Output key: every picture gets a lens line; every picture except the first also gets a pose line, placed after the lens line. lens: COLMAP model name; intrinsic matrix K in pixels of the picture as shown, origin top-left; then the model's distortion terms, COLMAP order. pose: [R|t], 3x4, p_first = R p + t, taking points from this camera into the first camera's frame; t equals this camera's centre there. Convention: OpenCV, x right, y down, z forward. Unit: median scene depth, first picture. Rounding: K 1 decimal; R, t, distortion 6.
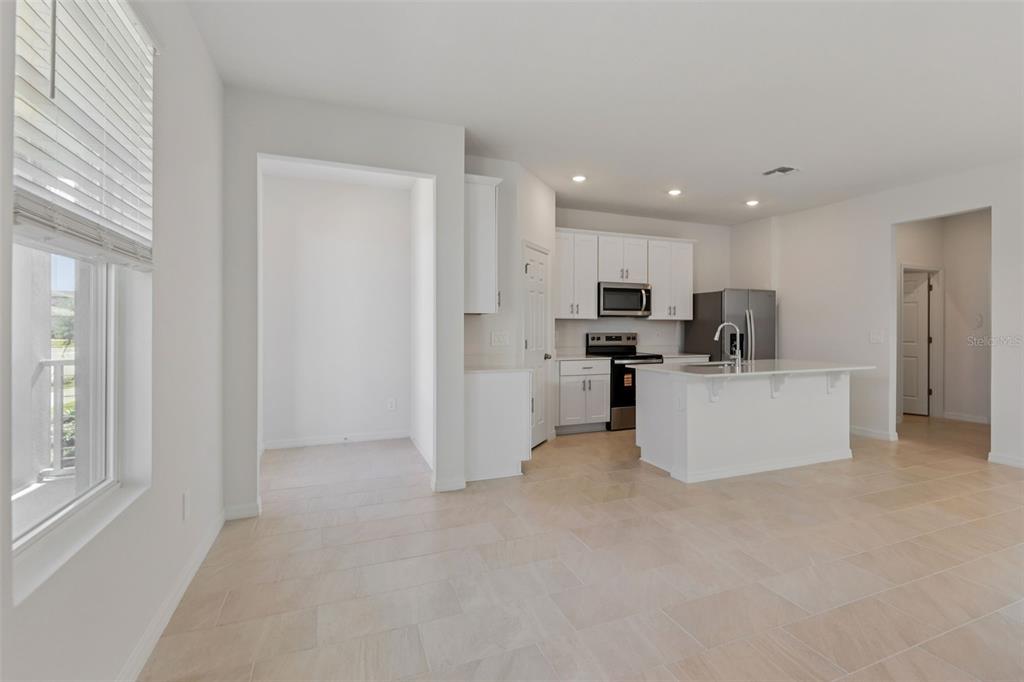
lens RADIAL K [[468.7, 0, 512.0], [0, 468.7, 341.0], [0, 0, 1]] dist [-0.000381, 0.000026]
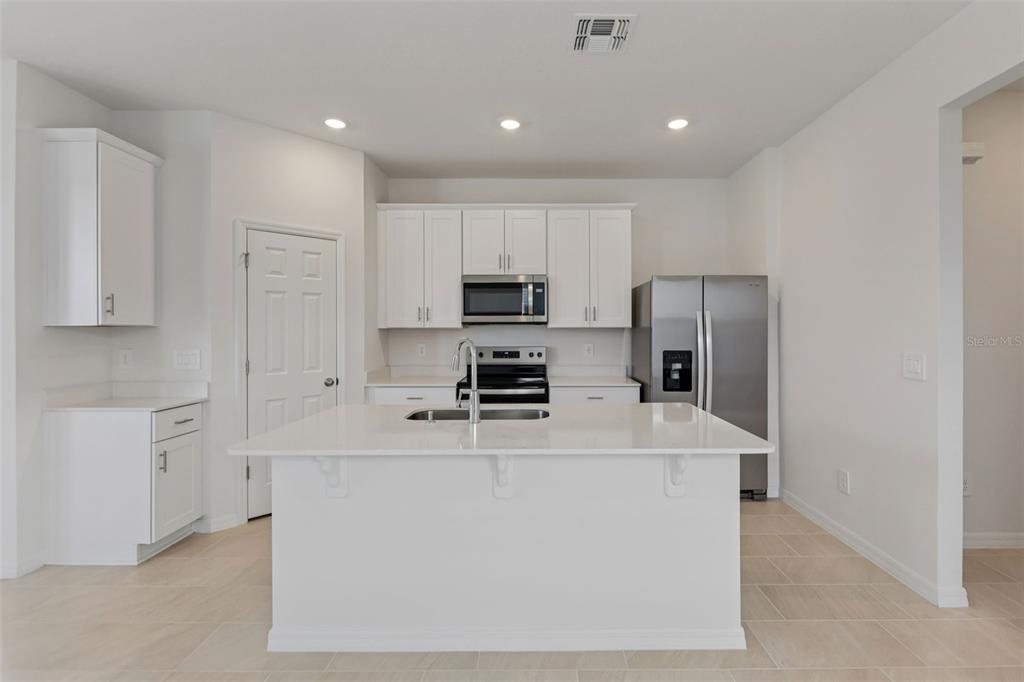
lens RADIAL K [[449.0, 0, 512.0], [0, 449.0, 341.0], [0, 0, 1]] dist [0.000005, -0.000141]
pose [[0.928624, 0.003470, -0.371006, 0.496850], [-0.006167, 0.999962, -0.006082, -0.023028], [0.370971, 0.007936, 0.928611, 0.390645]]
